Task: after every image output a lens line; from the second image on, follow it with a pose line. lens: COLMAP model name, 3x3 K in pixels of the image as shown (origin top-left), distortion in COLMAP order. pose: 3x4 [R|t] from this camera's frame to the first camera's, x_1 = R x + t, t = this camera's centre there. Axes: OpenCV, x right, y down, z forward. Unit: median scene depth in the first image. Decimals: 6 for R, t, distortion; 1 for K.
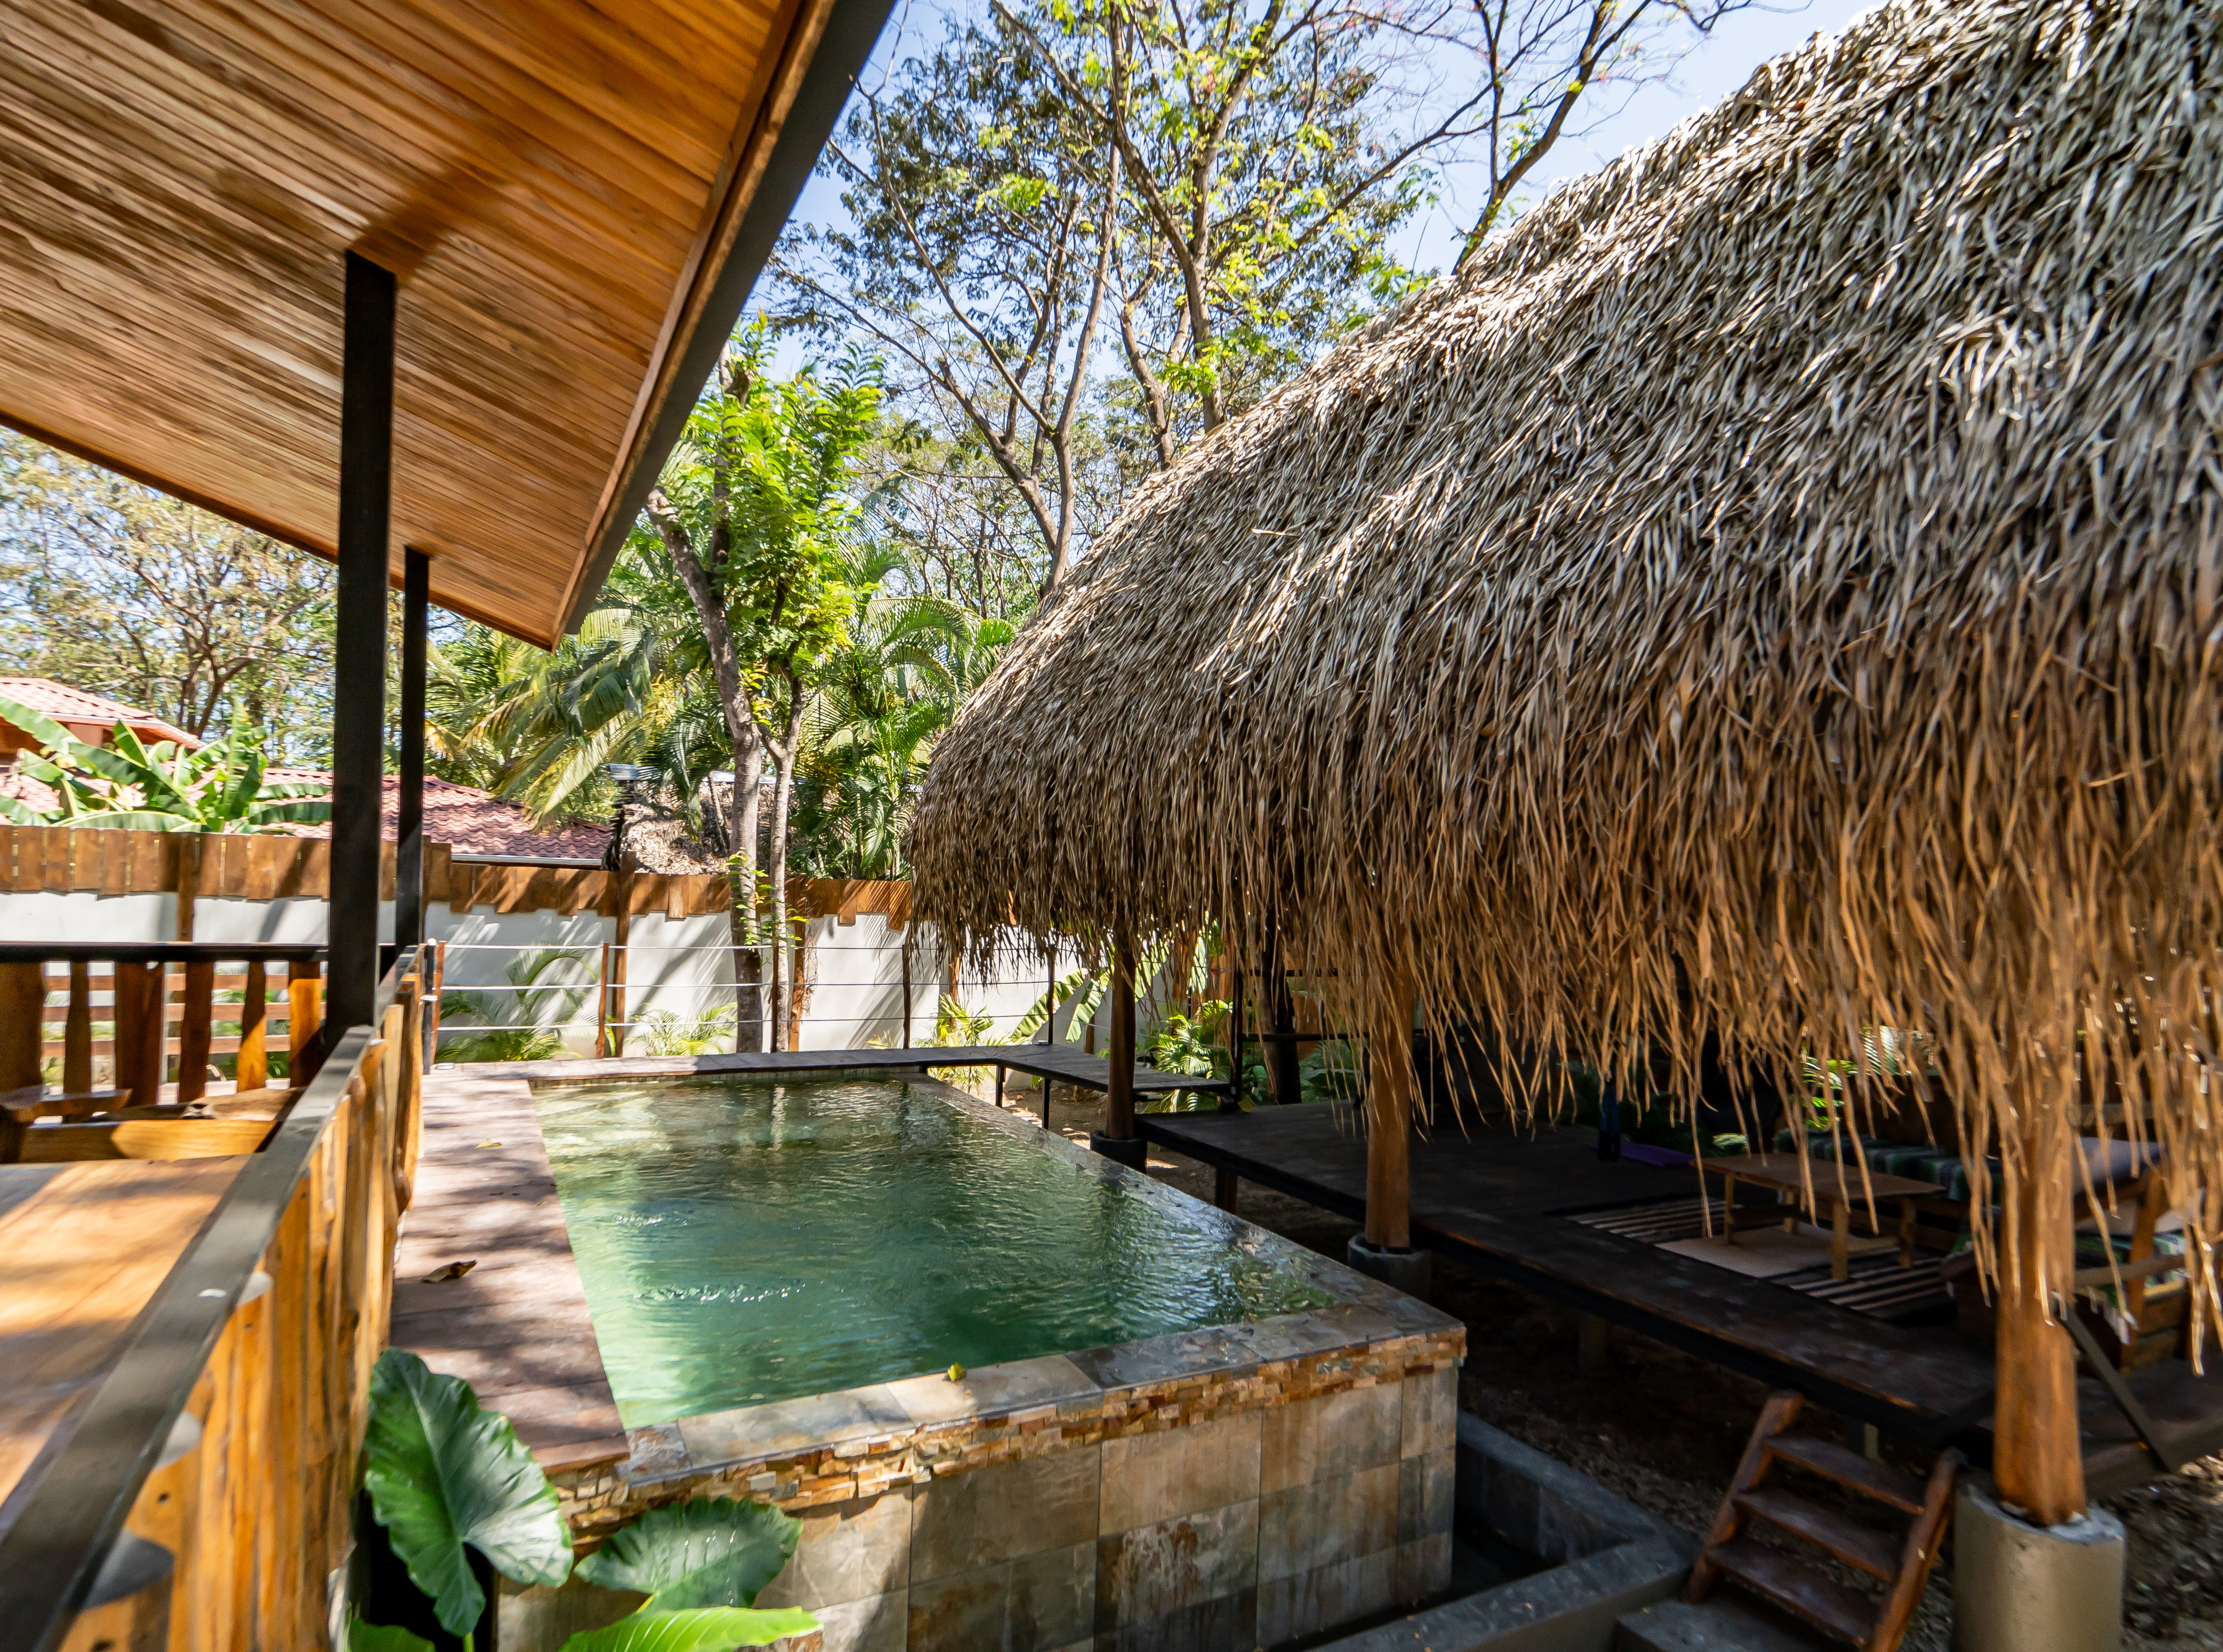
lens RADIAL K [[1264.8, 0, 1111.5], [0, 1264.8, 826.0], [0, 0, 1]] dist [0.027896, 0.000323]
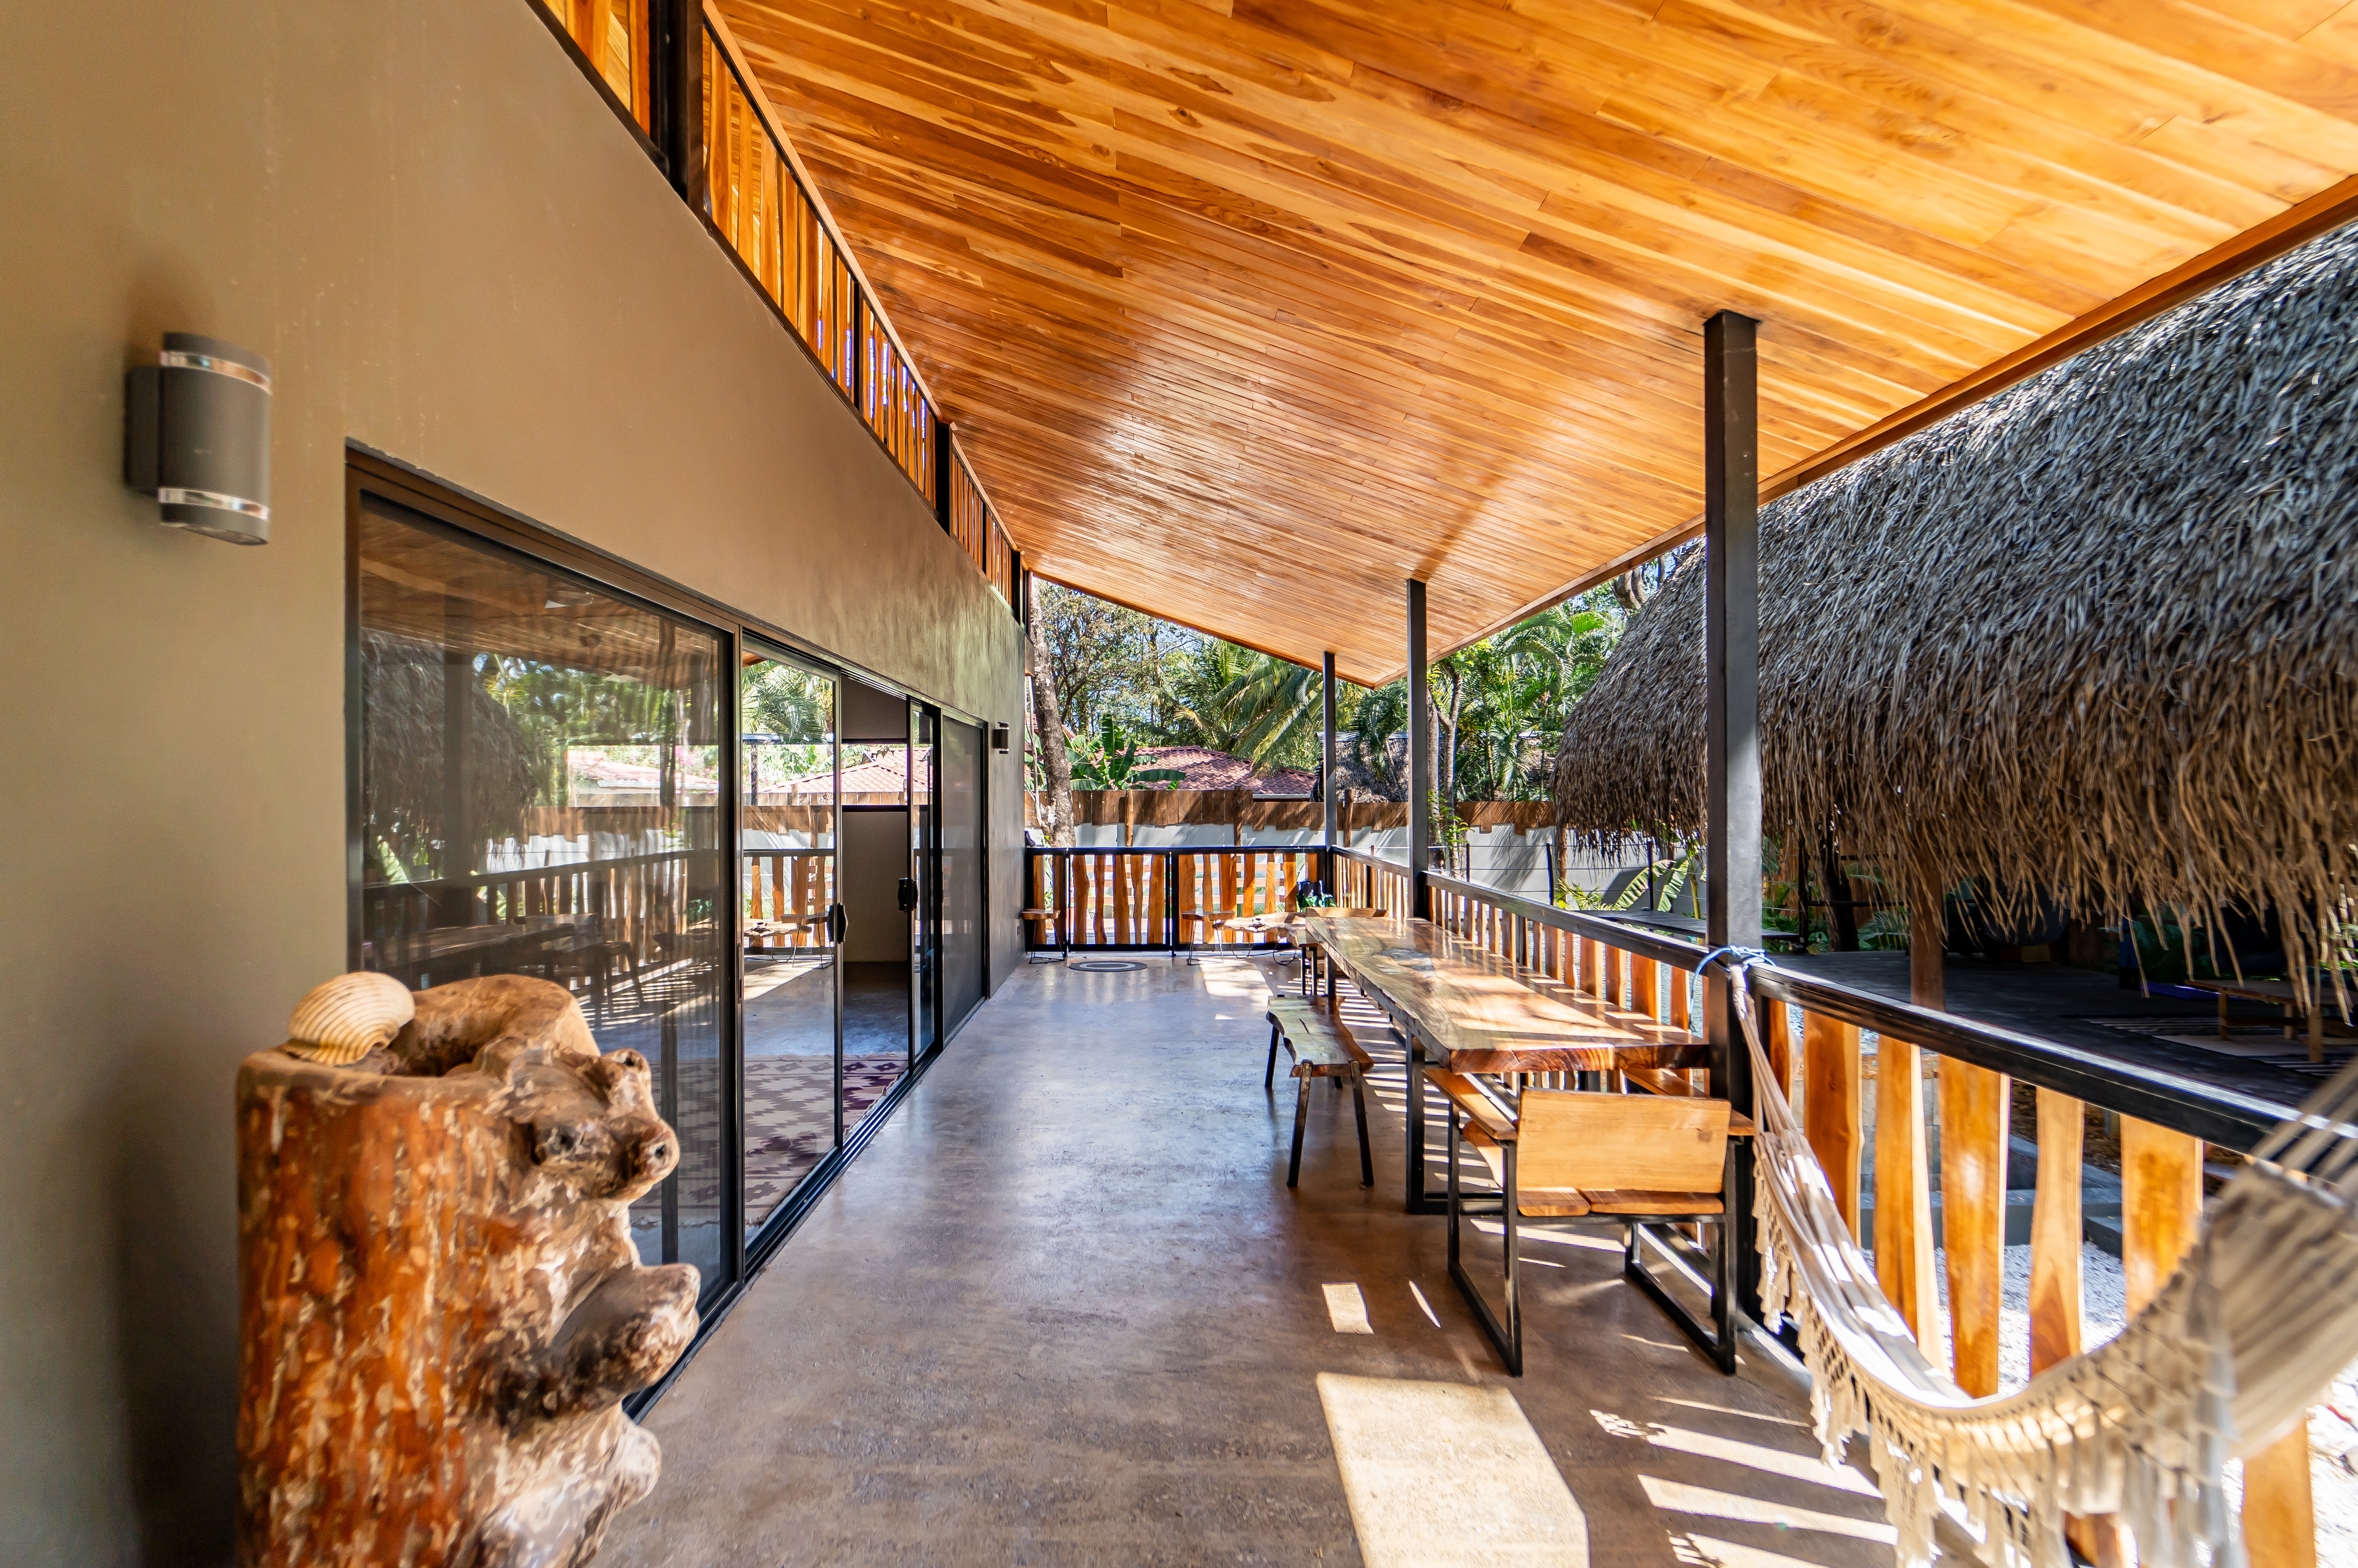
lens RADIAL K [[983.9, 0, 1179.0], [0, 983.9, 784.0], [0, 0, 1]] dist [-0.002575, -0.000781]
pose [[0.898251, -0.042826, -0.437392, -0.103688], [0.054348, 0.998426, 0.013854, -0.052417], [0.436110, -0.036216, 0.899164, -0.741475]]
